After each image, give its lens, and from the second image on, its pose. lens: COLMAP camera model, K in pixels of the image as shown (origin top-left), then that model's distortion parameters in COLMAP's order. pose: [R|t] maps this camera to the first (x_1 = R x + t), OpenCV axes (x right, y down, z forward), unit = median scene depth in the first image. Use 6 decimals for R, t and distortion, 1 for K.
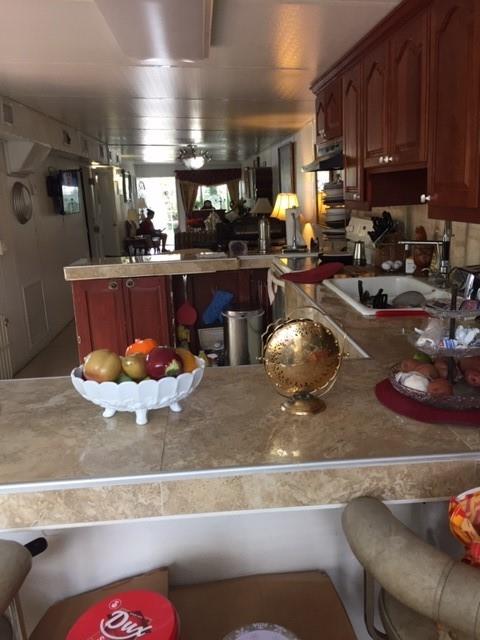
lens RADIAL K [[546.2, 0, 243.1], [0, 546.2, 319.4], [0, 0, 1]] dist [0.013686, -0.000747]
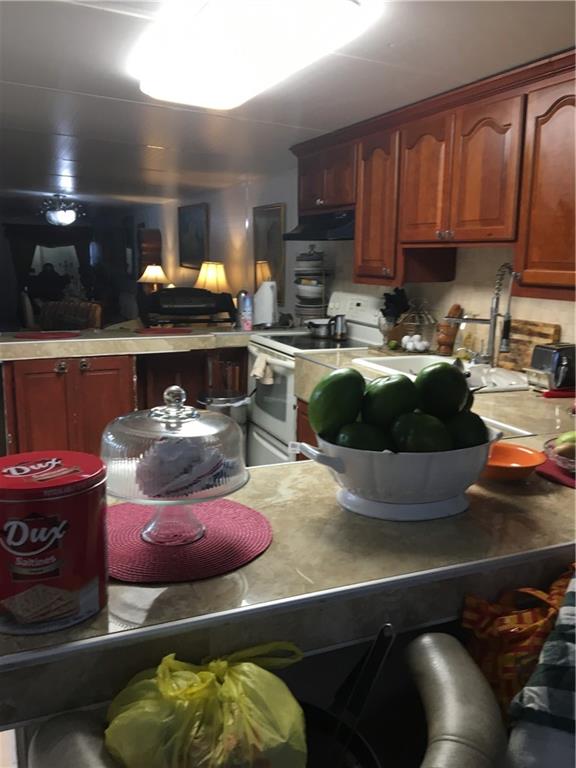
lens RADIAL K [[646.0, 0, 285.9], [0, 646.0, 382.9], [0, 0, 1]] dist [0.072903, -0.107529]
pose [[0.949685, -0.006933, 0.313130, -0.131242], [0.020684, 0.998961, -0.040613, 0.003229], [-0.312523, 0.045046, 0.948842, 0.004686]]
